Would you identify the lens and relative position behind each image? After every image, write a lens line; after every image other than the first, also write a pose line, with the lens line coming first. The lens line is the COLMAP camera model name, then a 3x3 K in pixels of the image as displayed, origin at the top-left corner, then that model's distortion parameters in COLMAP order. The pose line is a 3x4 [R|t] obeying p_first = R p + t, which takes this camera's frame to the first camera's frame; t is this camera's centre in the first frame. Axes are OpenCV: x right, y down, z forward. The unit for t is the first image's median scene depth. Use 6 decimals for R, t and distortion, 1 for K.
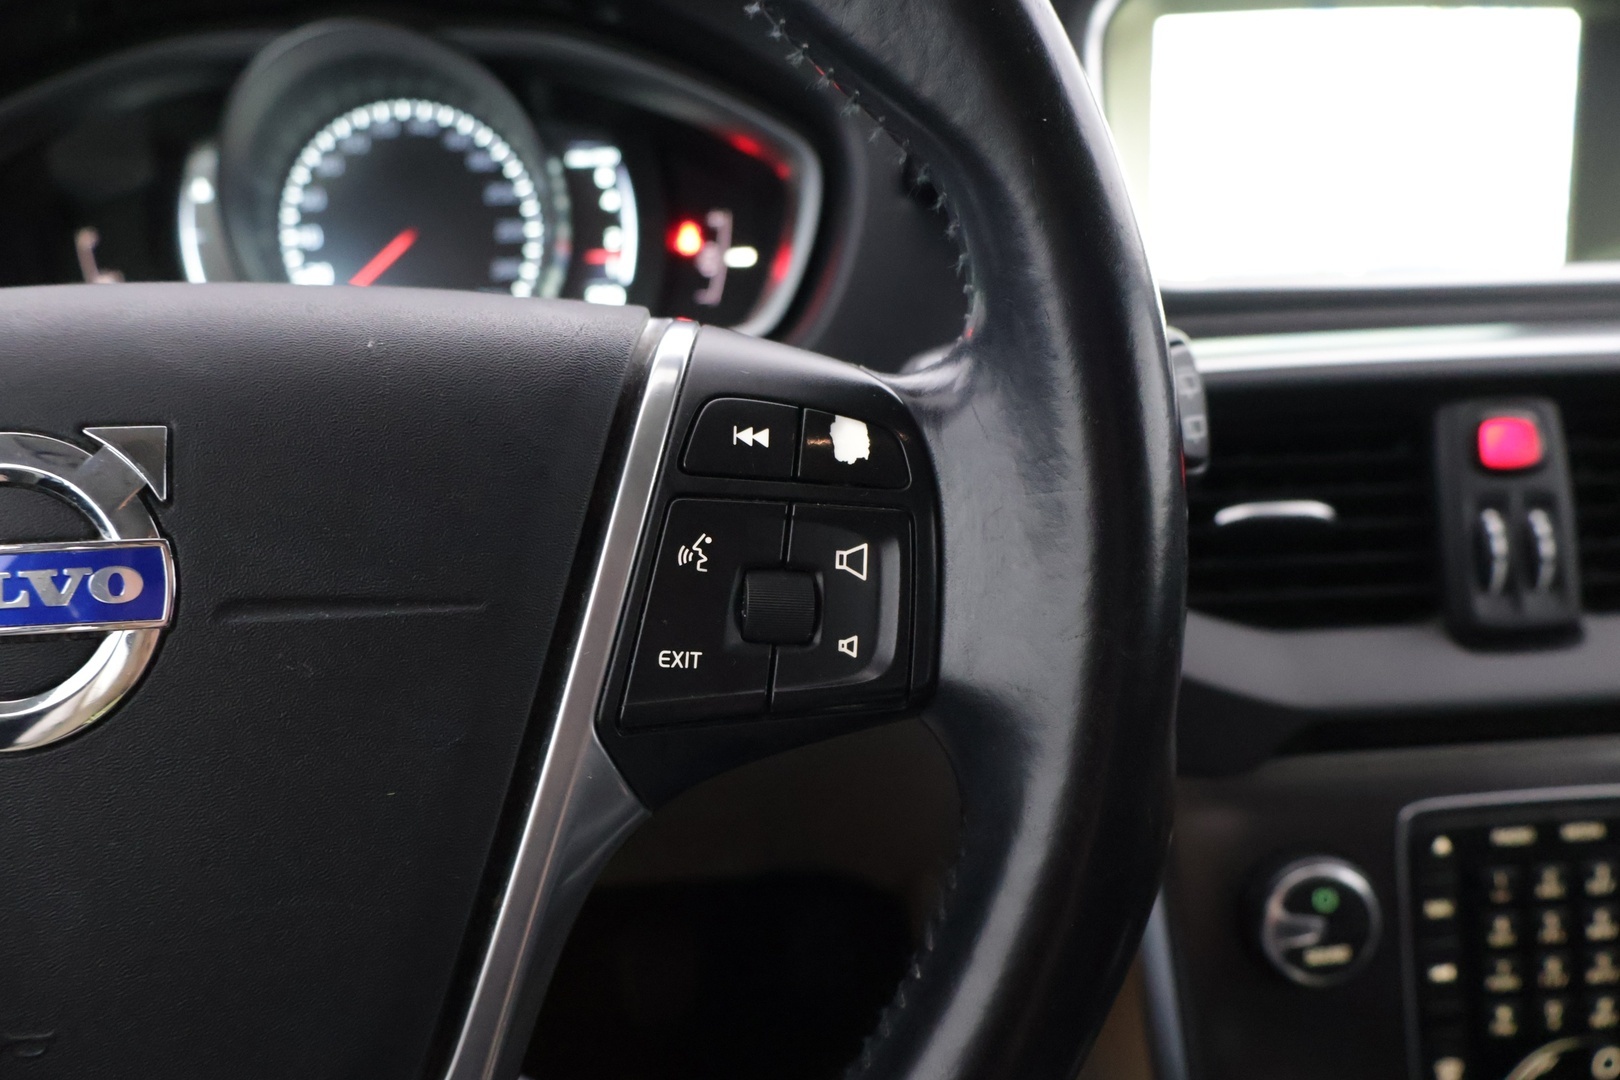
lens RADIAL K [[1416.3, 0, 800.1], [0, 1416.3, 537.4], [0, 0, 1]] dist [0.018294, -0.027238]
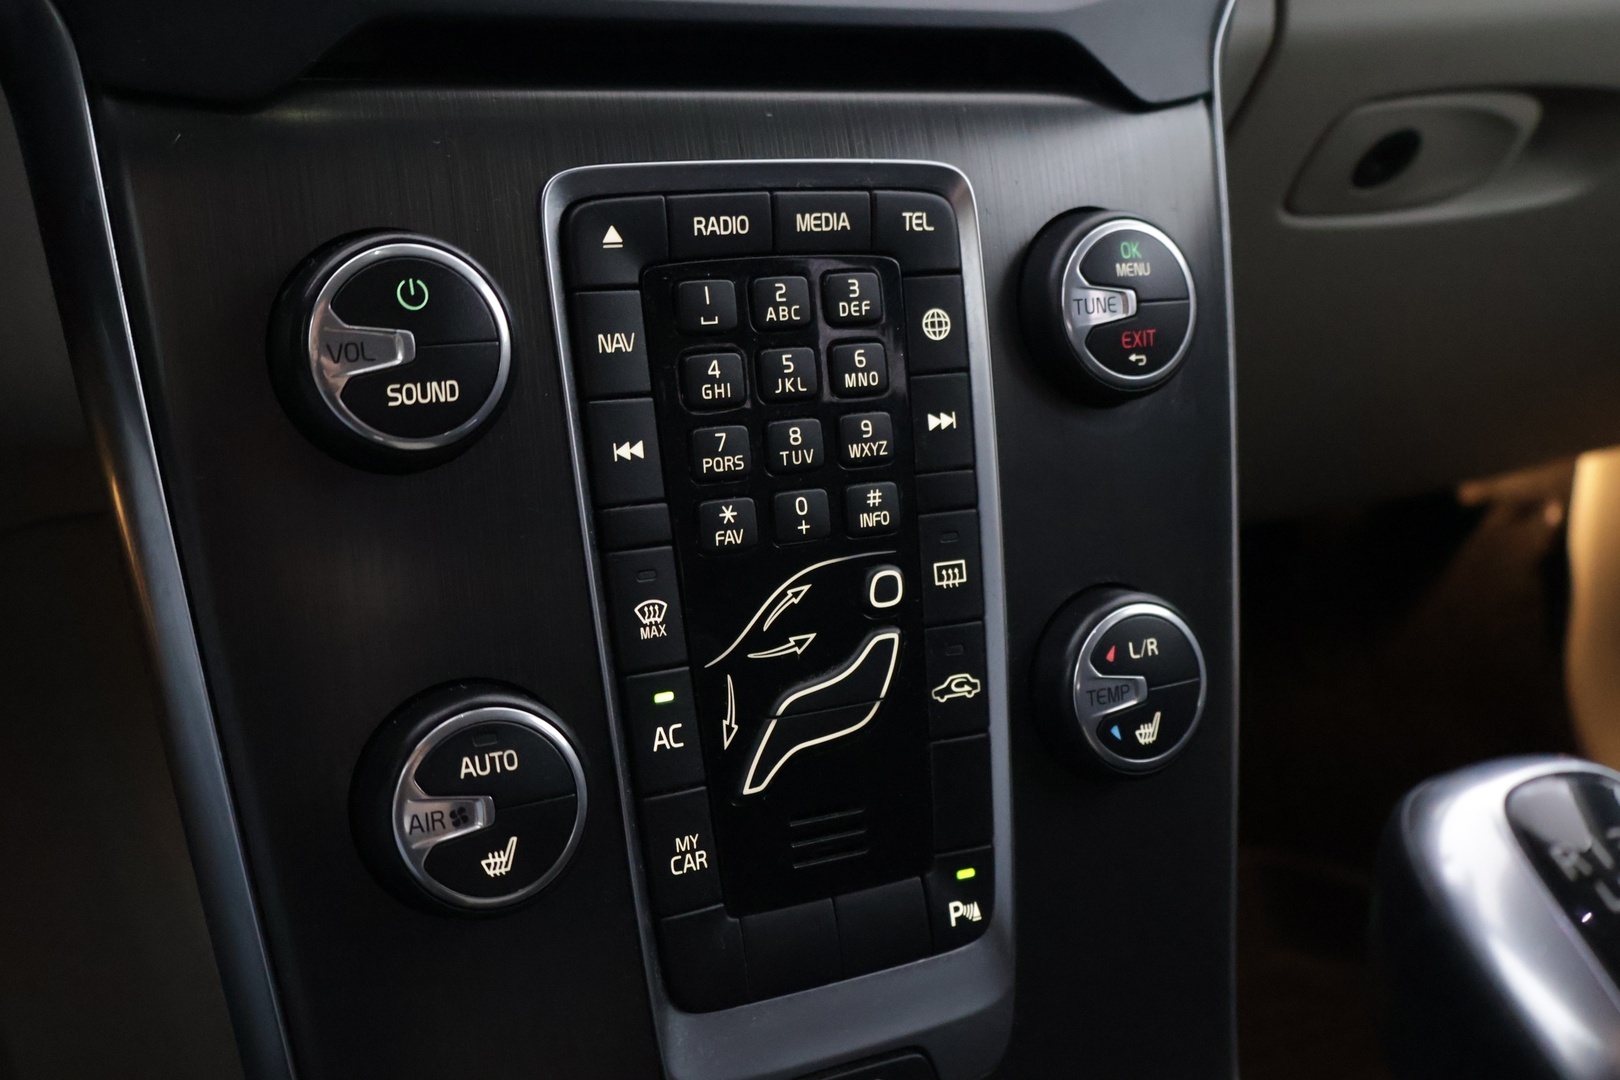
lens RADIAL K [[1817.3, 0, 812.6], [0, 1817.3, 542.7], [0, 0, 1]] dist [0.015437, 0.000000]
pose [[0.908421, -0.060614, 0.413638, 0.196580], [0.070237, 0.997498, -0.008080, 0.356943], [-0.412113, 0.036393, 0.910406, 0.257144]]
